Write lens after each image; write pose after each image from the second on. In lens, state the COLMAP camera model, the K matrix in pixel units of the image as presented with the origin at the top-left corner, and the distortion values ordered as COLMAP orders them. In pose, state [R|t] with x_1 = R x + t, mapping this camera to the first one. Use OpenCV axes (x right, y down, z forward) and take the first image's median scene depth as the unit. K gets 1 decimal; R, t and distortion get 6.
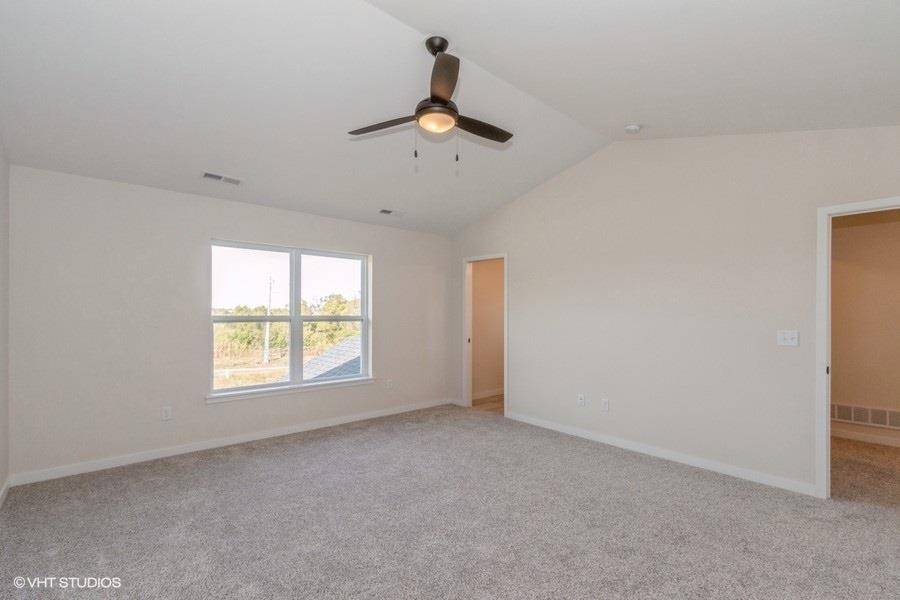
lens RADIAL K [[423.9, 0, 438.3], [0, 423.9, 301.8], [0, 0, 1]] dist [0.002524, 0.000561]
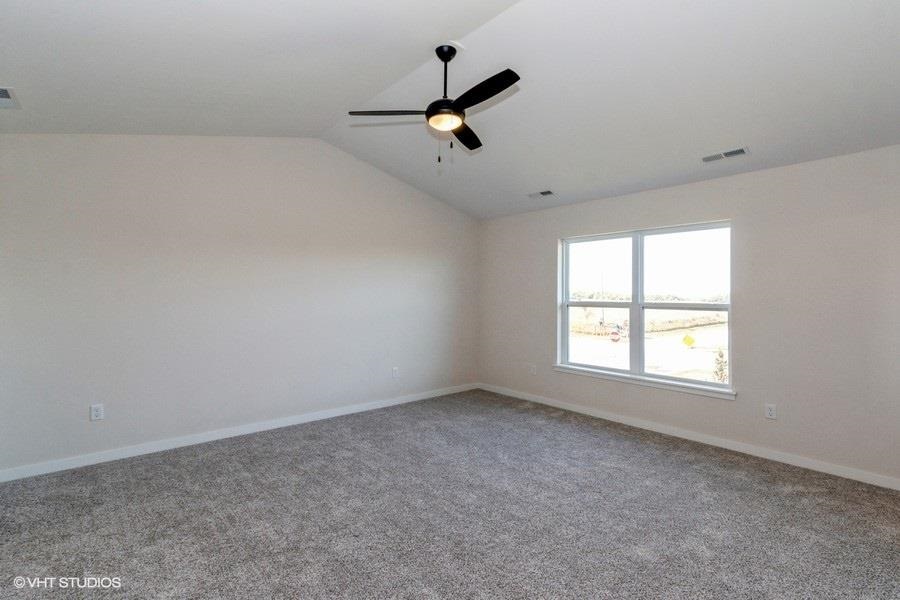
lens RADIAL K [[423.9, 0, 438.3], [0, 423.9, 301.8], [0, 0, 1]] dist [0.002524, 0.000561]
pose [[-0.022913, 0.006315, -0.999718, 0.619583], [0.008509, 0.999945, 0.006121, 0.022166], [0.999701, -0.008366, -0.022966, 0.587625]]
